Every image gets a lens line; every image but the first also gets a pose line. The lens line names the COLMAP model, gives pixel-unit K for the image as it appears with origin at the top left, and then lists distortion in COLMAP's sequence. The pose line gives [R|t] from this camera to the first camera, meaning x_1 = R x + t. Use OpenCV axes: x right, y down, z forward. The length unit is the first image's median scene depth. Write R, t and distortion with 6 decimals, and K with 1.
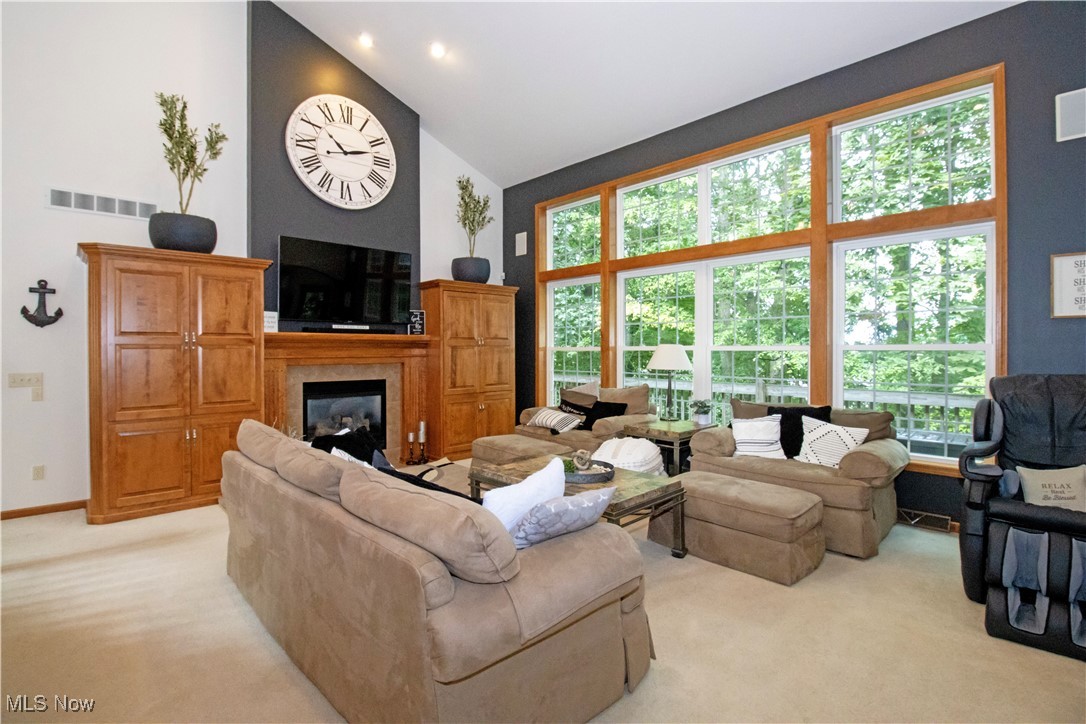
lens RADIAL K [[503.8, 0, 536.1], [0, 503.8, 354.9], [0, 0, 1]] dist [0.001959, -0.013997]
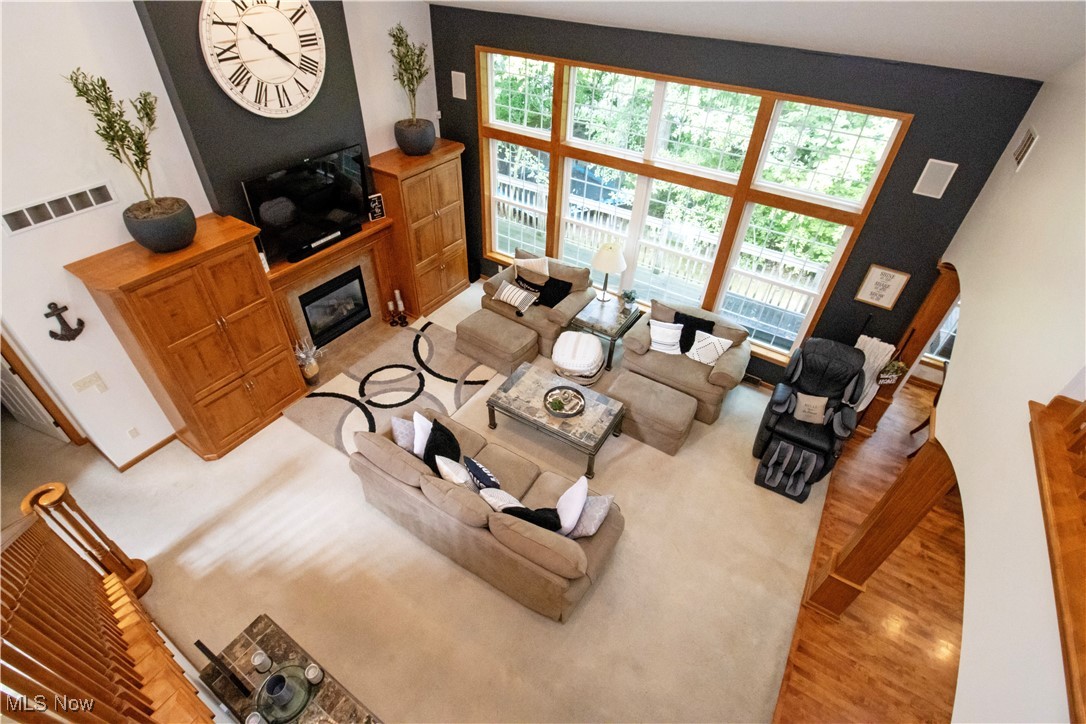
lens RADIAL K [[503.8, 0, 536.1], [0, 503.8, 354.9], [0, 0, 1]] dist [0.001959, -0.013997]
pose [[0.970127, -0.127863, 0.206164, -0.191580], [-0.032320, 0.774129, 0.632202, -0.557921], [-0.240433, -0.619979, 0.746872, -0.046171]]
